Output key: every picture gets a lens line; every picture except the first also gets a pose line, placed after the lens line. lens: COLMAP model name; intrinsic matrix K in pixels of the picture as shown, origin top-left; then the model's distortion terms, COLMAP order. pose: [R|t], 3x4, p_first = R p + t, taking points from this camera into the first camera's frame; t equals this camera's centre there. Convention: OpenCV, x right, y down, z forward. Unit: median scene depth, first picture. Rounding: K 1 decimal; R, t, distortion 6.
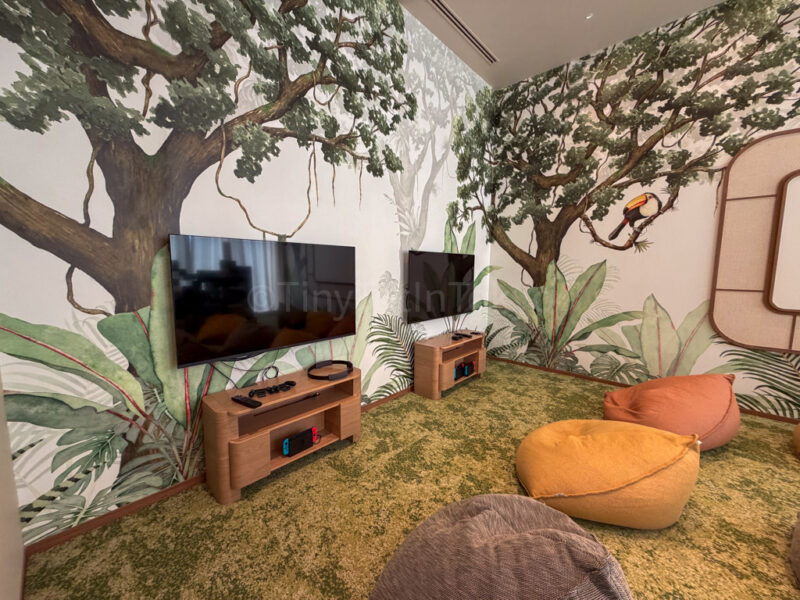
lens RADIAL K [[319.4, 0, 397.4], [0, 319.4, 302.2], [0, 0, 1]] dist [-0.000930, 0.000064]
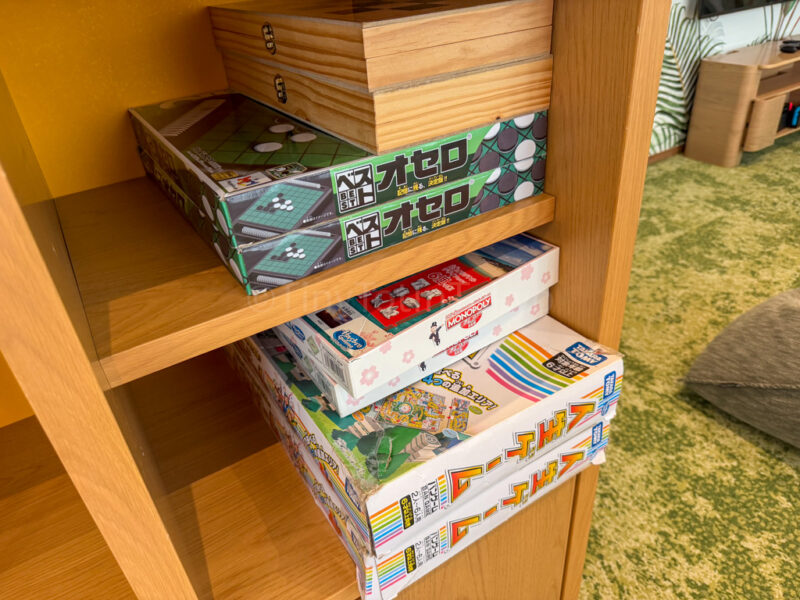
lens RADIAL K [[577.7, 0, 401.4], [0, 577.7, 301.2], [0, 0, 1]] dist [-0.004672, 0.001246]
pose [[0.963228, 0.071956, -0.258869, -0.185702], [0.050508, 0.897803, 0.437491, 0.055325], [0.263894, -0.434479, 0.861155, -0.146192]]
